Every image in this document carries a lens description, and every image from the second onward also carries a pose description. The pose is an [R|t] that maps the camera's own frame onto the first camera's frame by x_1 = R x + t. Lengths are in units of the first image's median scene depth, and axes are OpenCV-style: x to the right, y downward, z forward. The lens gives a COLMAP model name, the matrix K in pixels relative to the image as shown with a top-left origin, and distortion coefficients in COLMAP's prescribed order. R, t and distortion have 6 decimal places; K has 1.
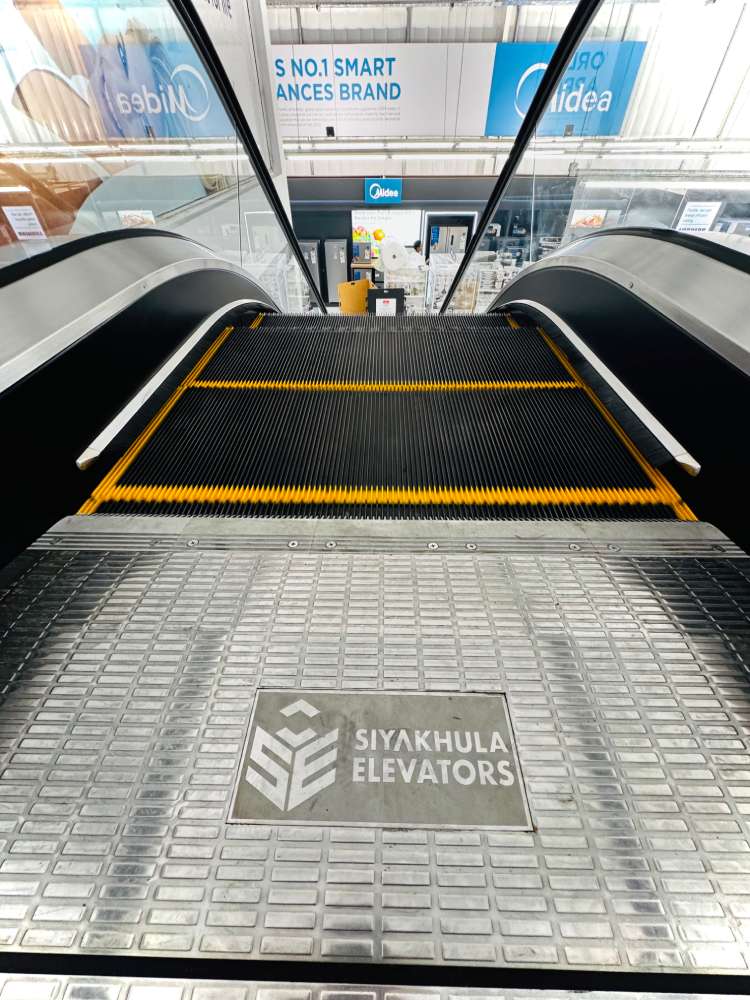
lens RADIAL K [[399.1, 0, 375.0], [0, 399.1, 500.0], [0, 0, 1]] dist [0.000375, 0.000064]
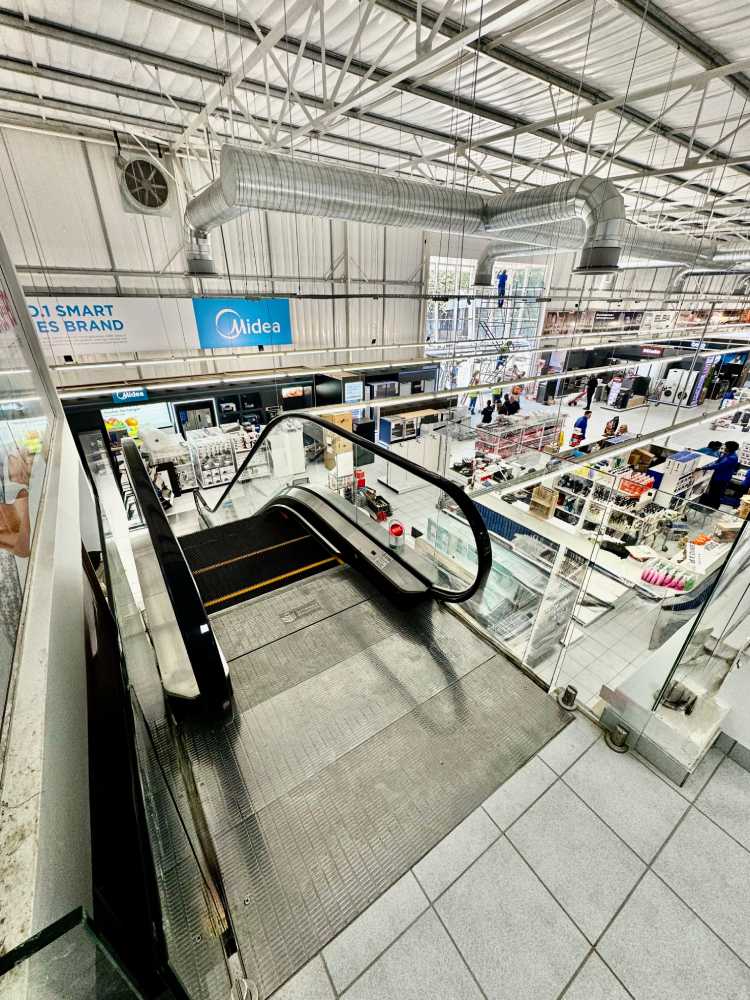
lens RADIAL K [[399.1, 0, 375.0], [0, 399.1, 500.0], [0, 0, 1]] dist [0.000375, 0.000064]
pose [[0.817796, -0.249379, 0.518671, -0.079436], [0.386035, 0.906117, -0.173001, 0.020868], [-0.426834, 0.341705, 0.837288, -0.227935]]
